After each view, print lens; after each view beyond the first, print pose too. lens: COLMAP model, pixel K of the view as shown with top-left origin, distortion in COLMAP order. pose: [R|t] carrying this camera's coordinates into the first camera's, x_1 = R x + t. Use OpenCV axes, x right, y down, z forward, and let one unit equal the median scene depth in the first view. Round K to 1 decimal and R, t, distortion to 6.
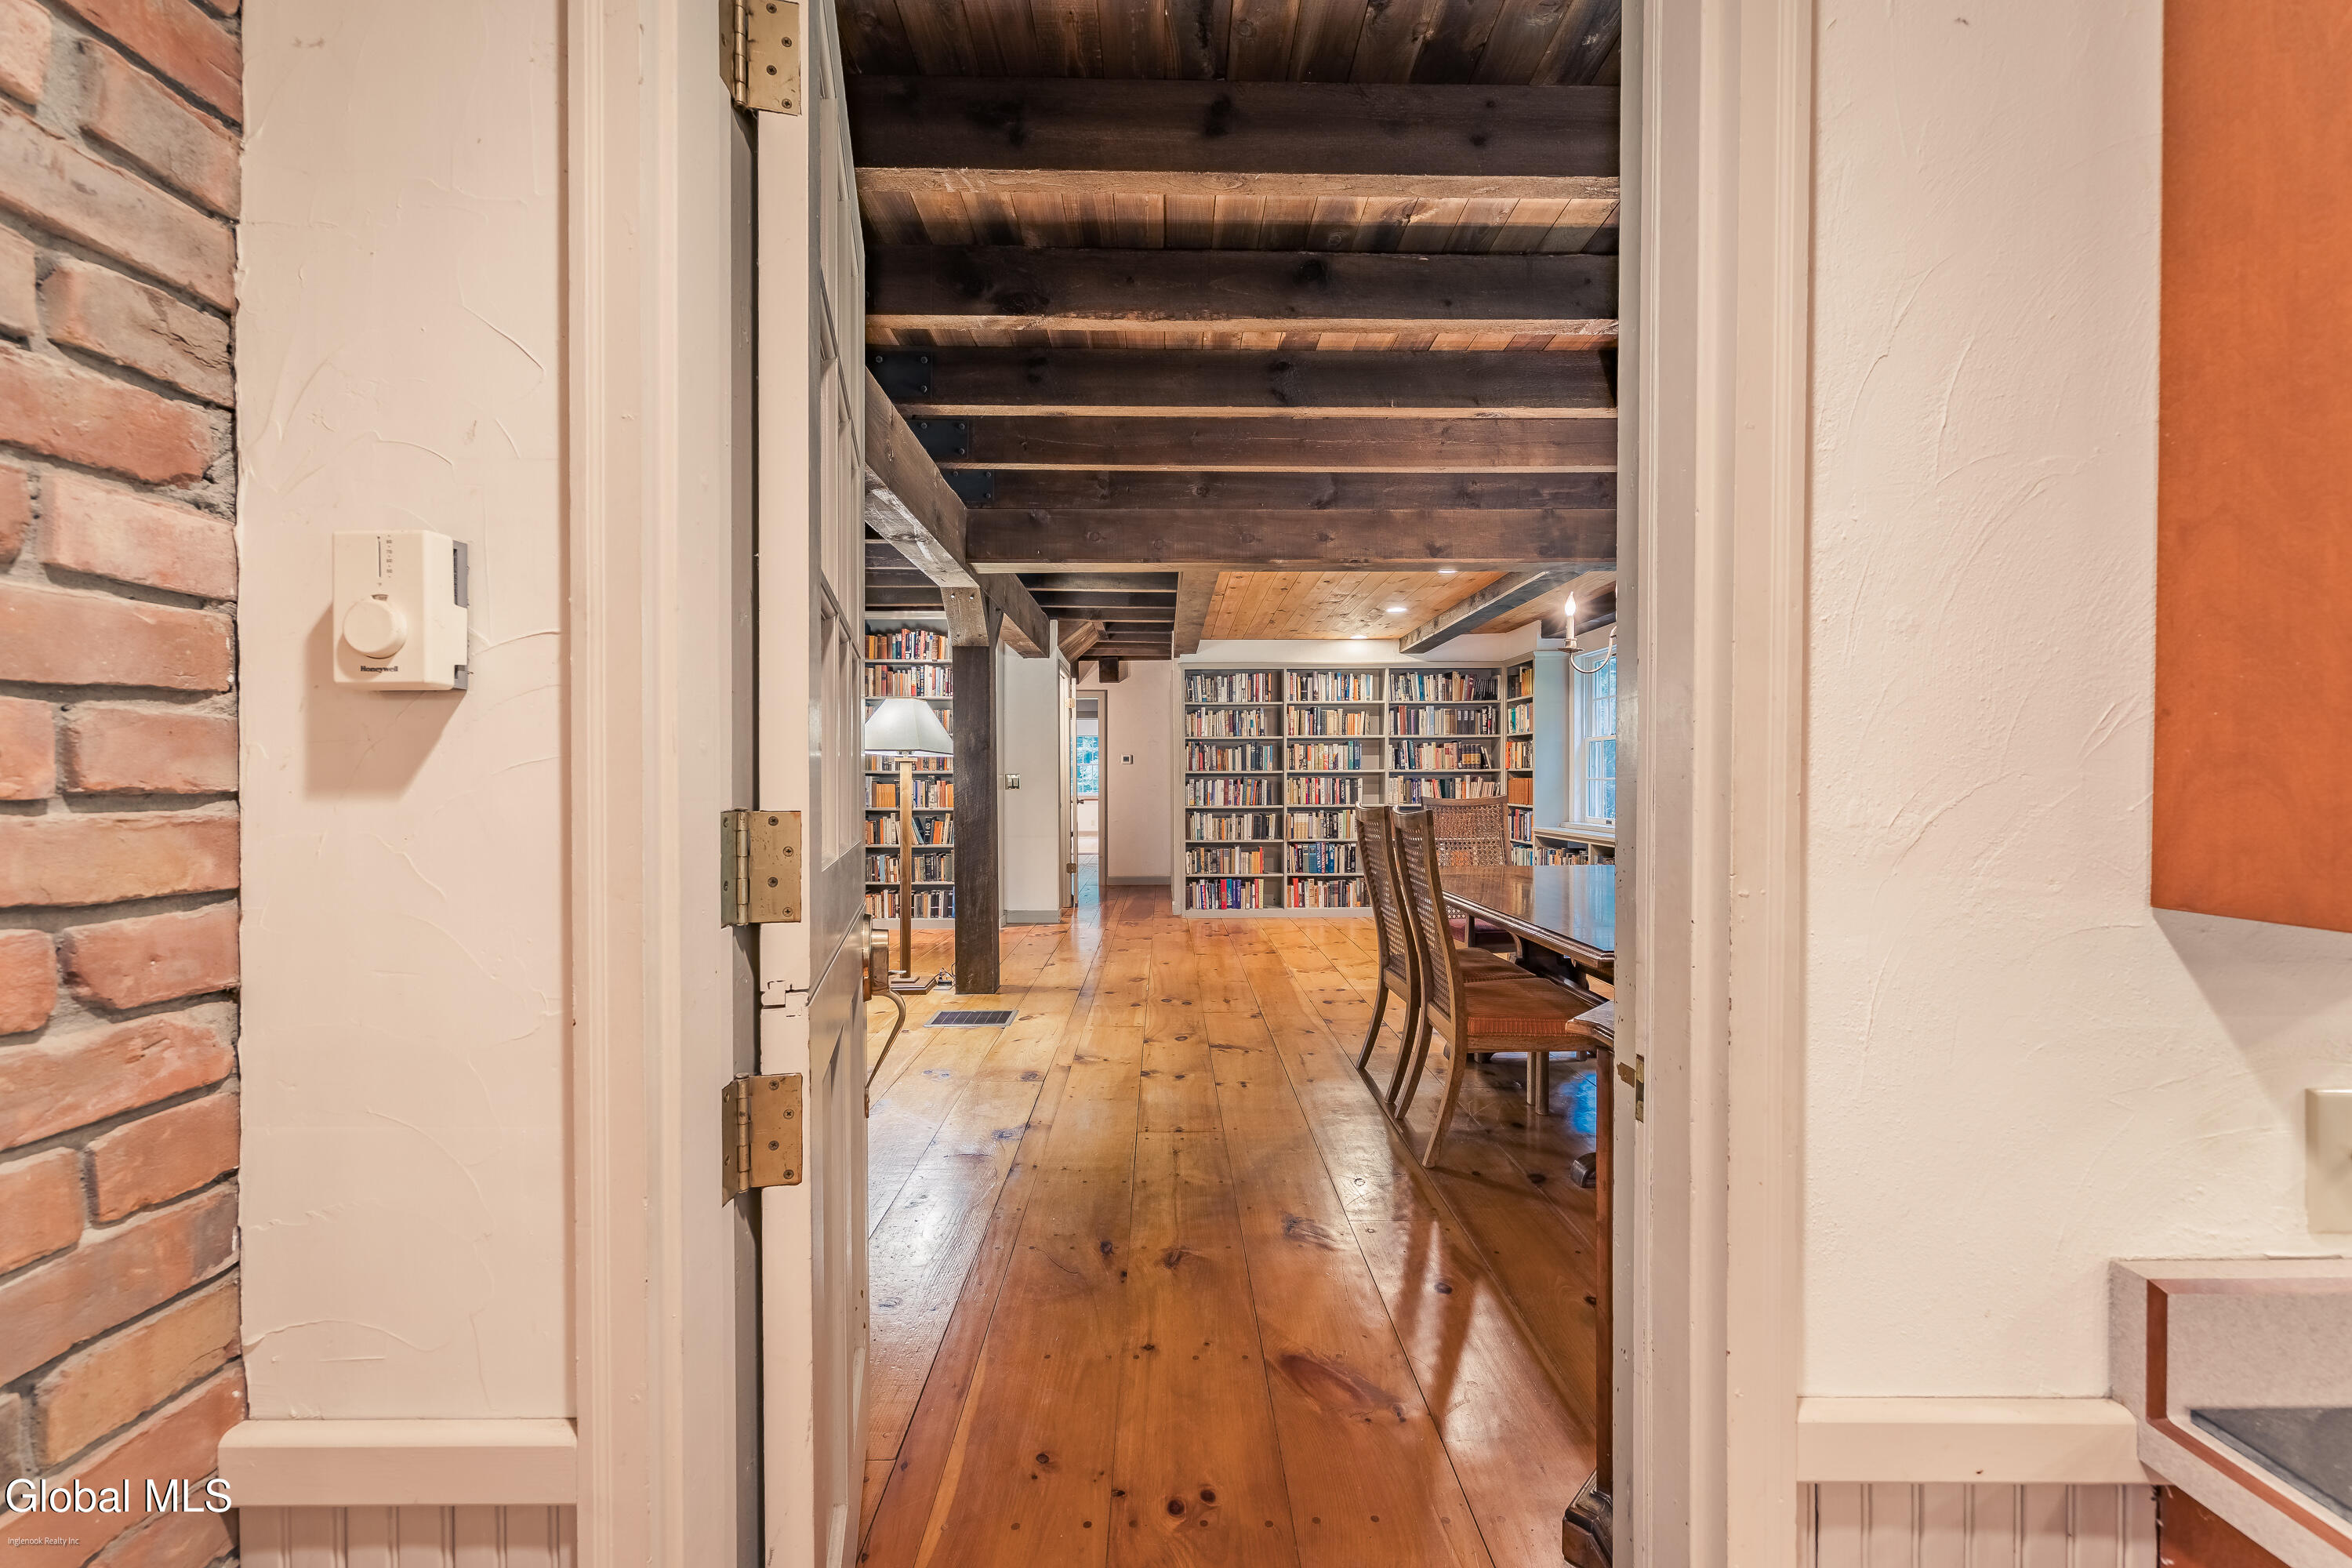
lens RADIAL K [[935.5, 0, 1182.7], [0, 935.5, 790.1], [0, 0, 1]] dist [0.000965, 0.000094]
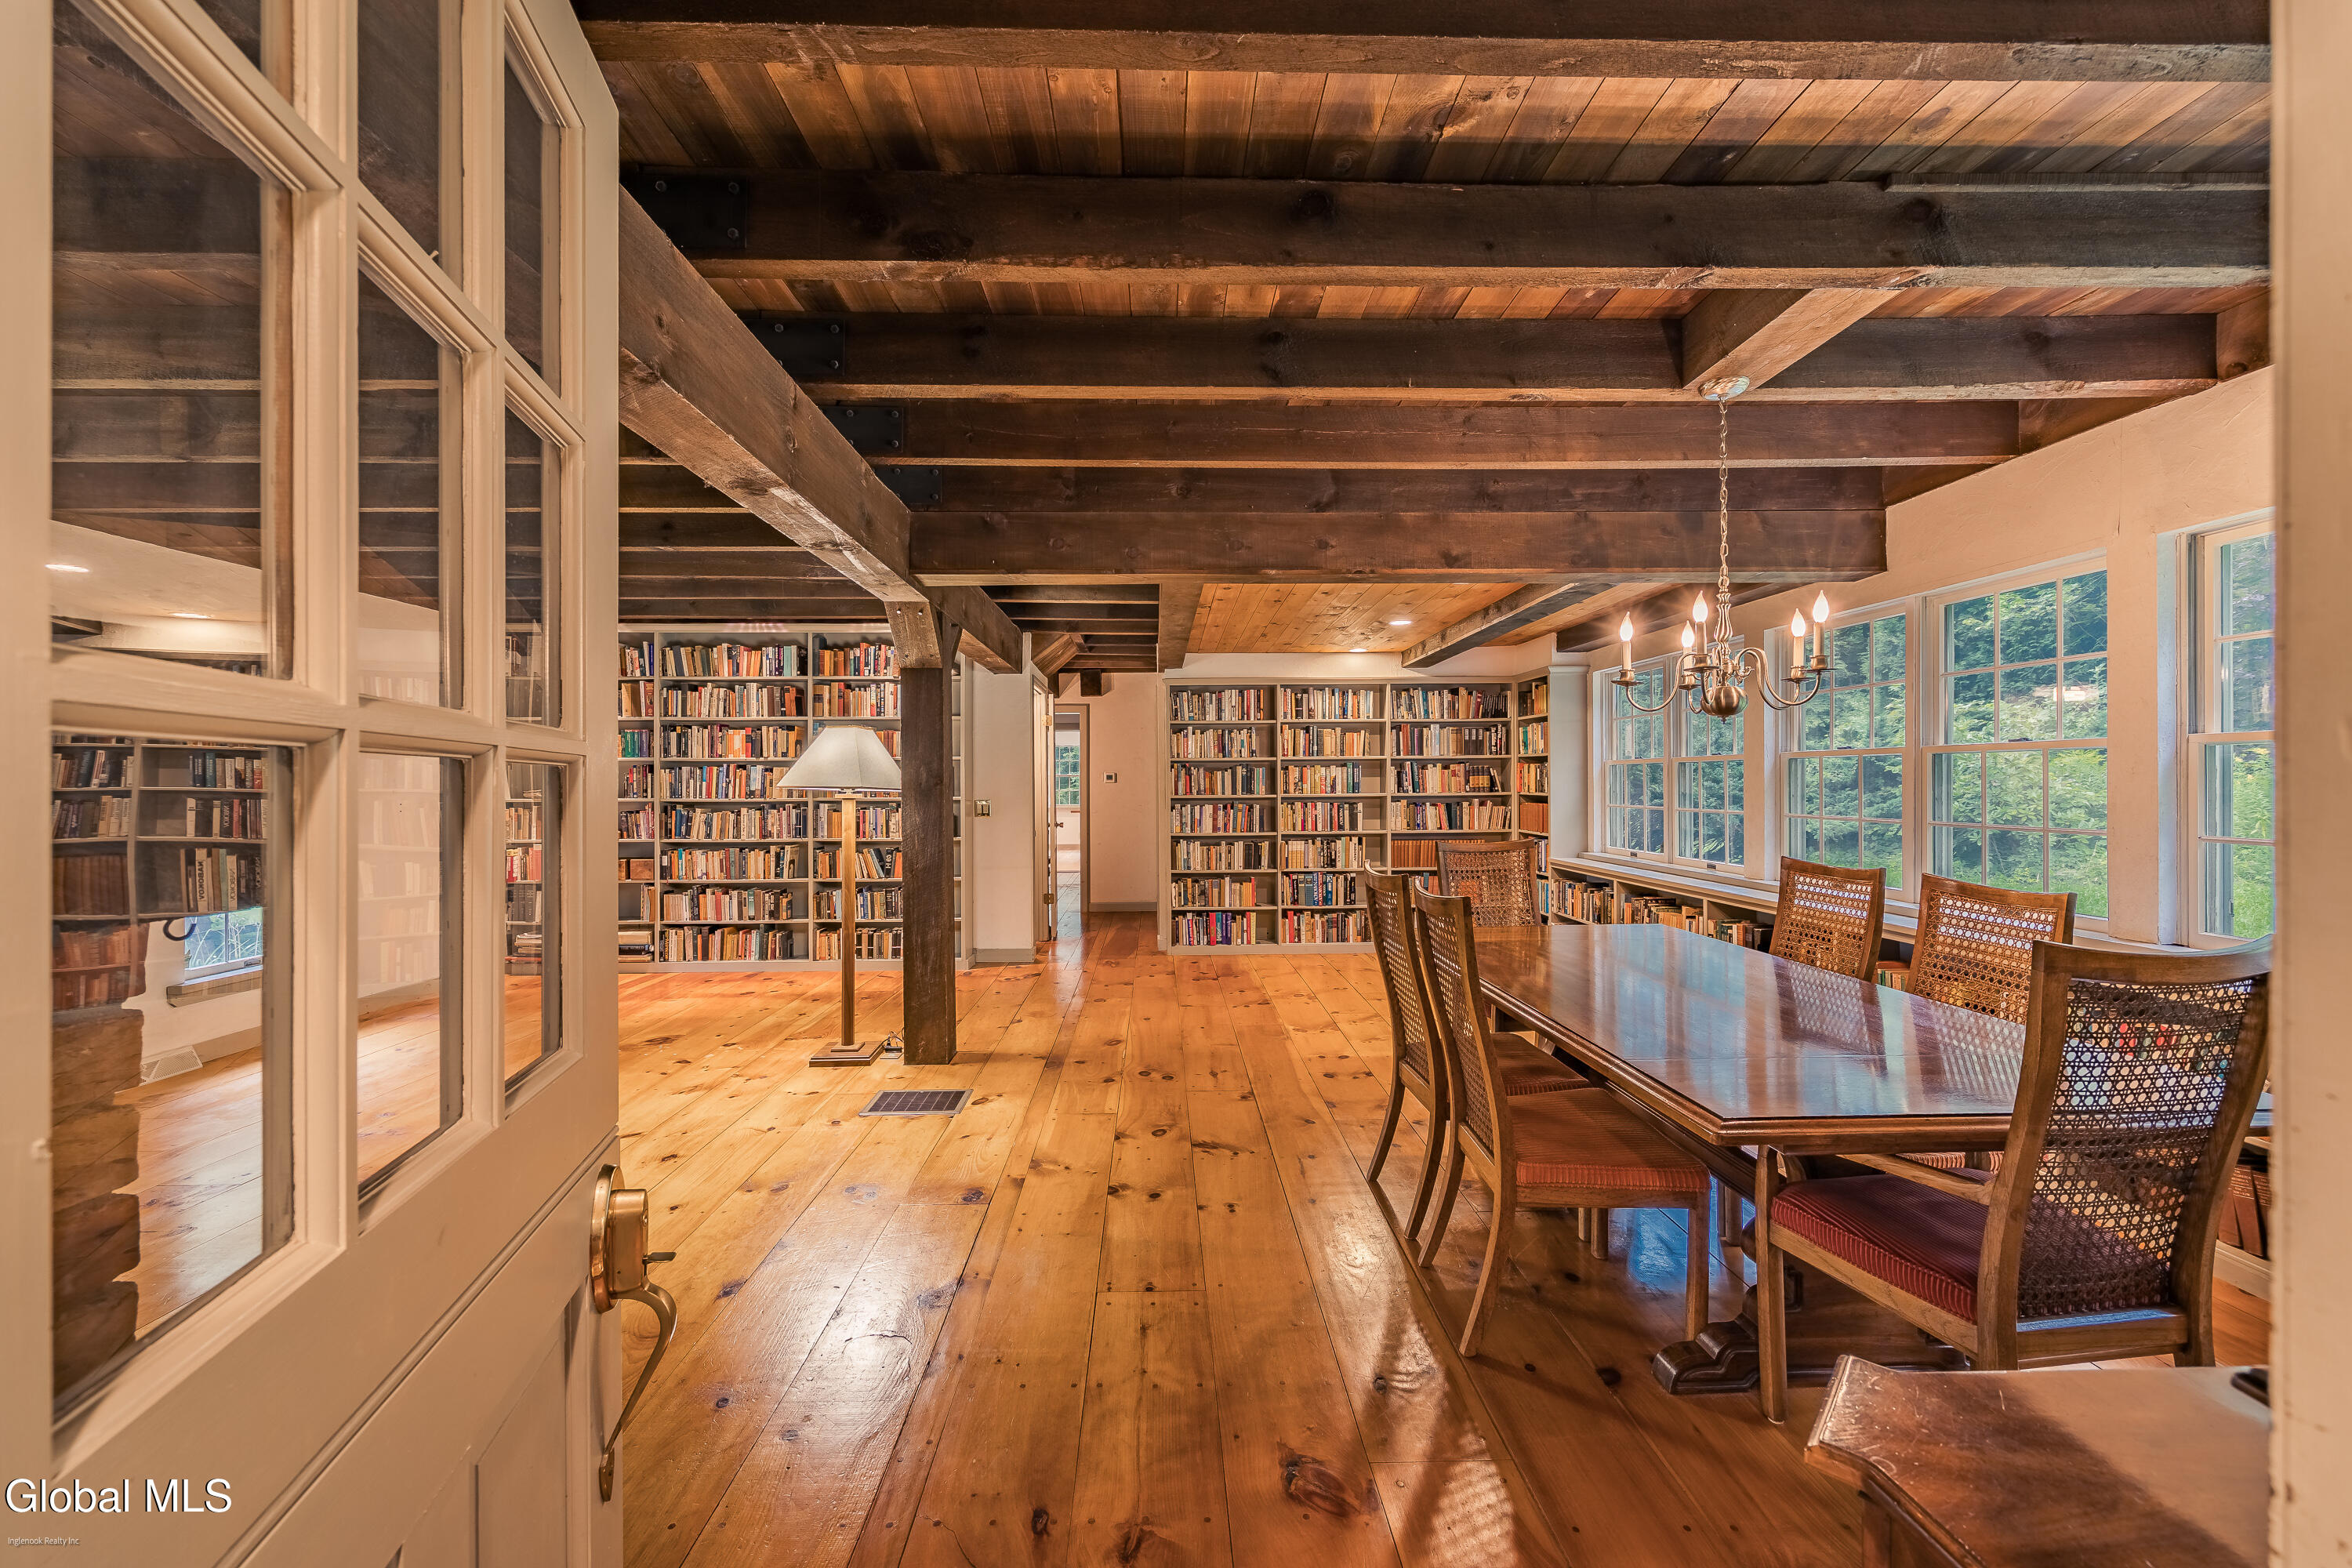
lens RADIAL K [[944.6, 0, 1182.0], [0, 944.6, 785.3], [0, 0, 1]] dist [-0.000066, 0.000067]
pose [[0.999965, -0.002704, 0.007858, 0.011009], [0.002789, 0.999938, -0.010813, -0.033384], [-0.007828, 0.010835, 0.999911, 0.113087]]
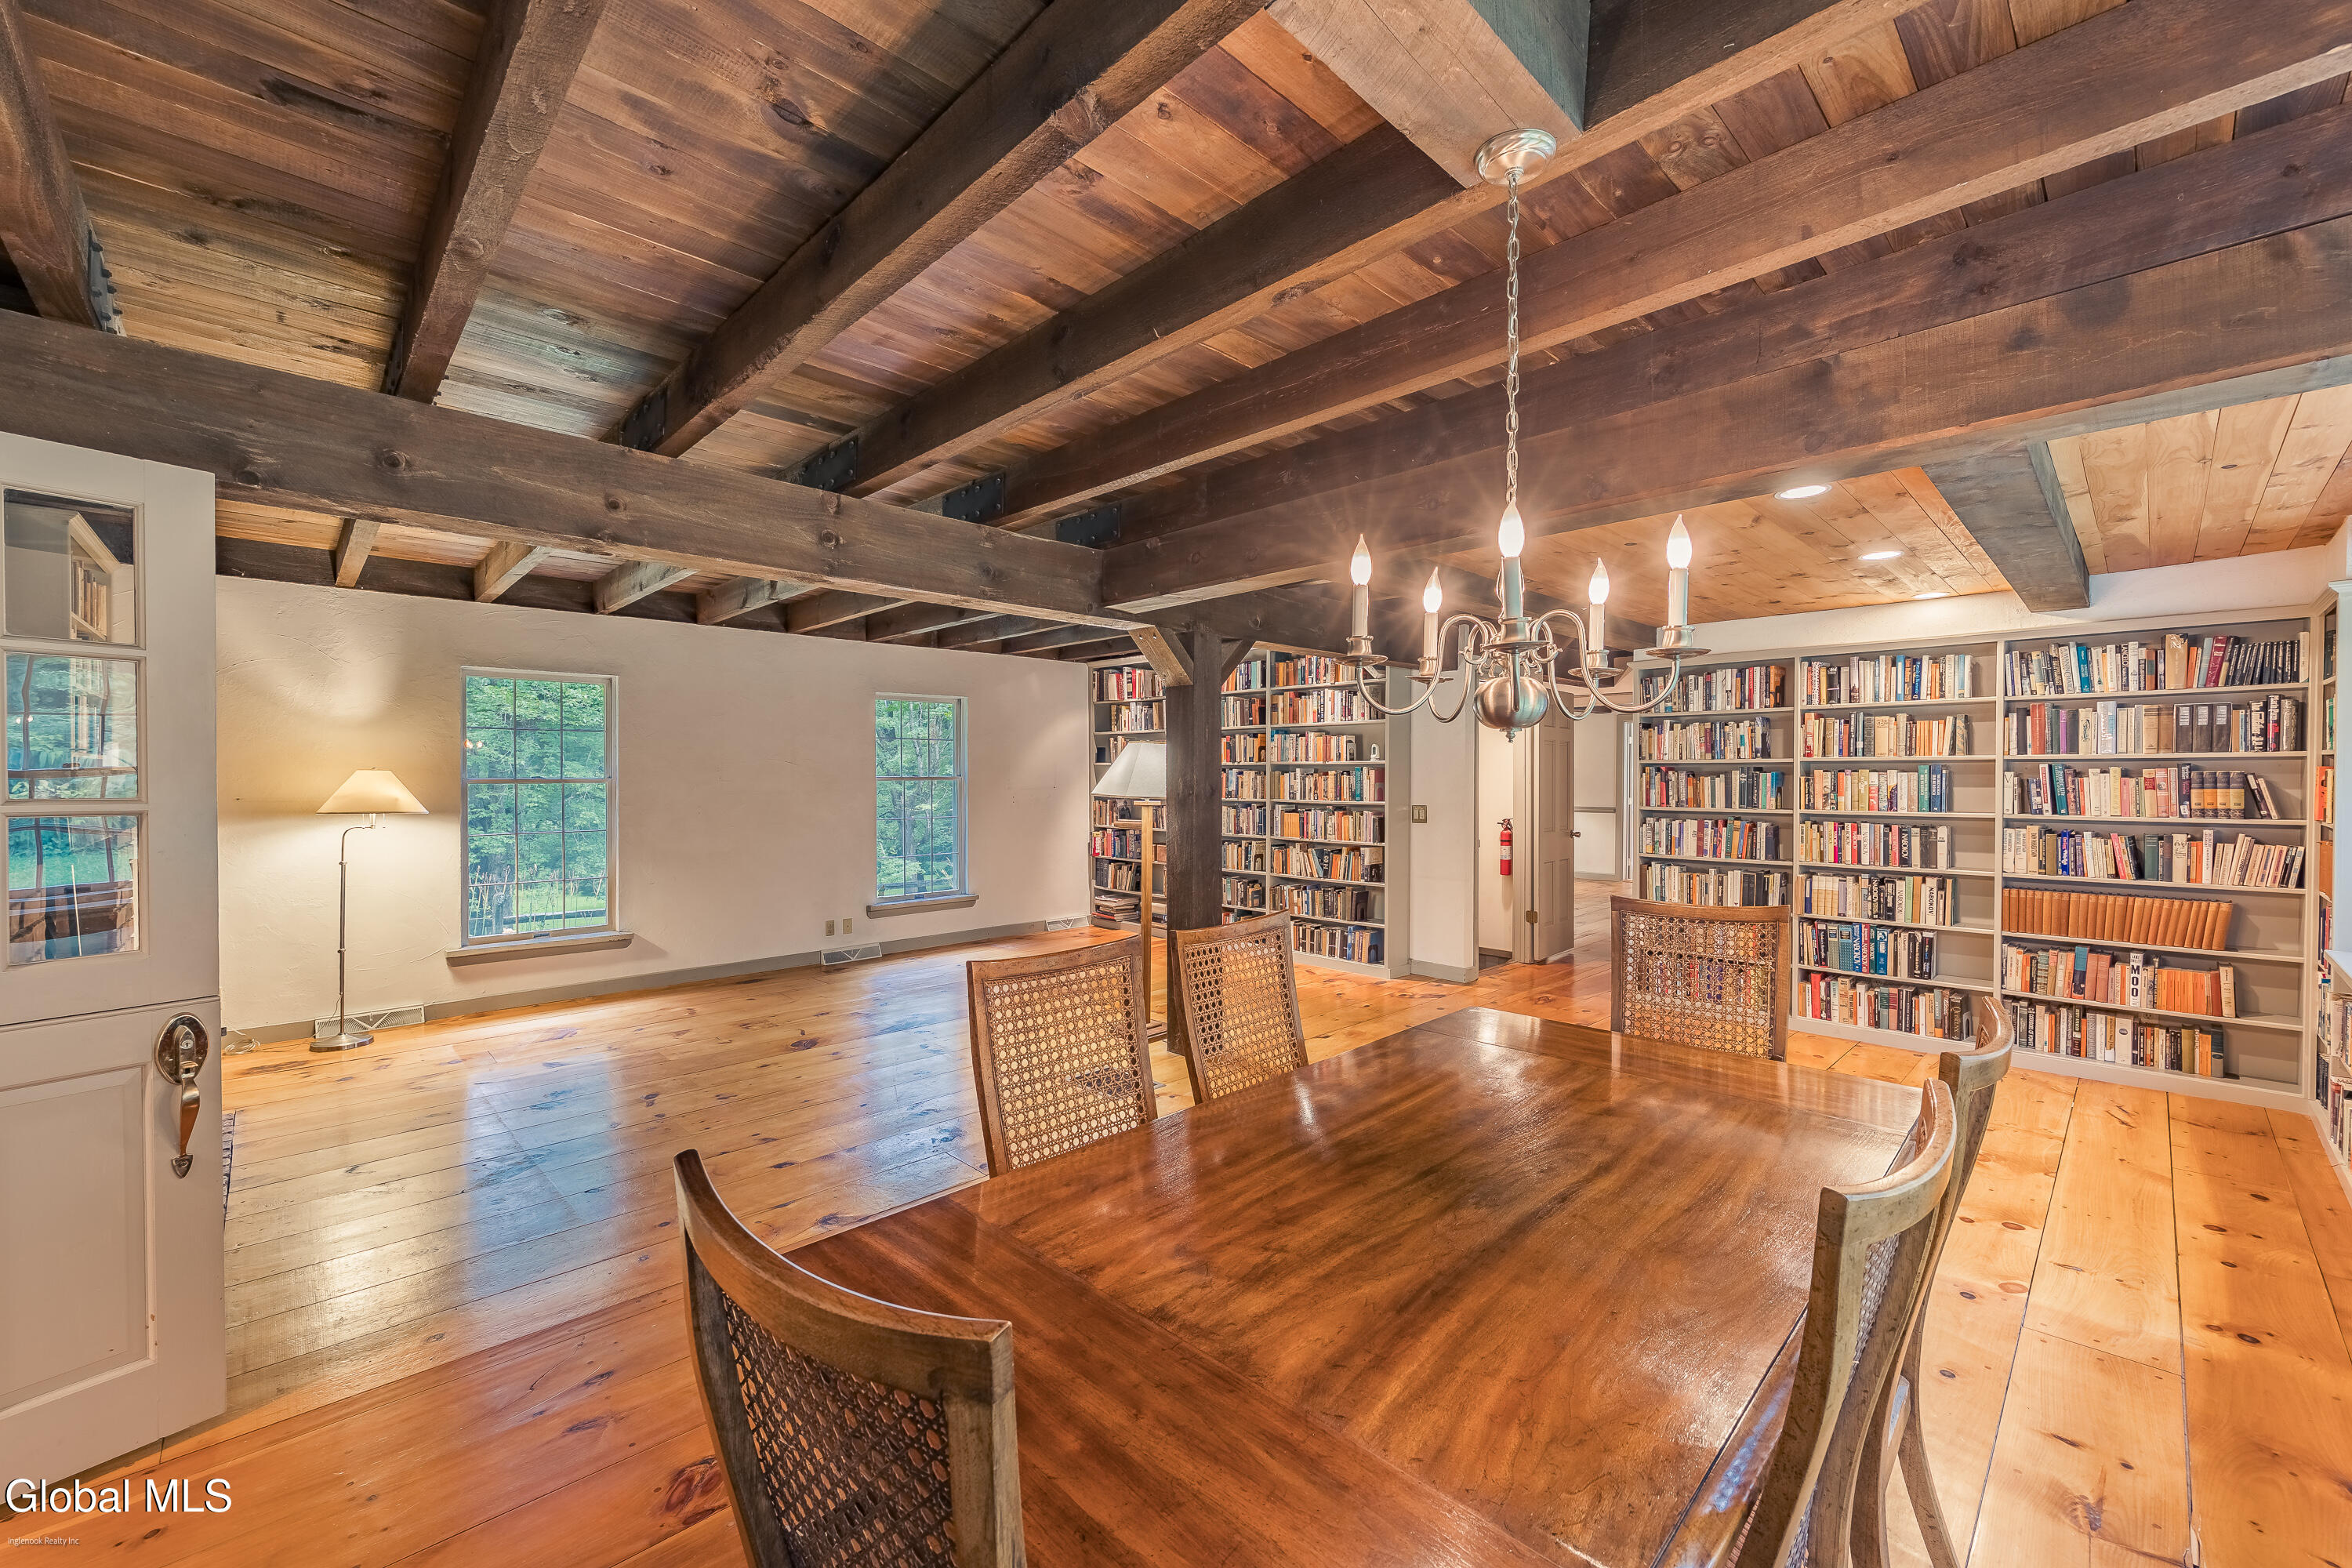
lens RADIAL K [[944.6, 0, 1182.0], [0, 944.6, 785.3], [0, 0, 1]] dist [-0.000066, 0.000067]
pose [[0.686820, 0.013532, -0.726701, 0.490275], [-0.010911, 0.999906, 0.008307, -0.064737], [0.726745, 0.002224, 0.686904, 0.363068]]
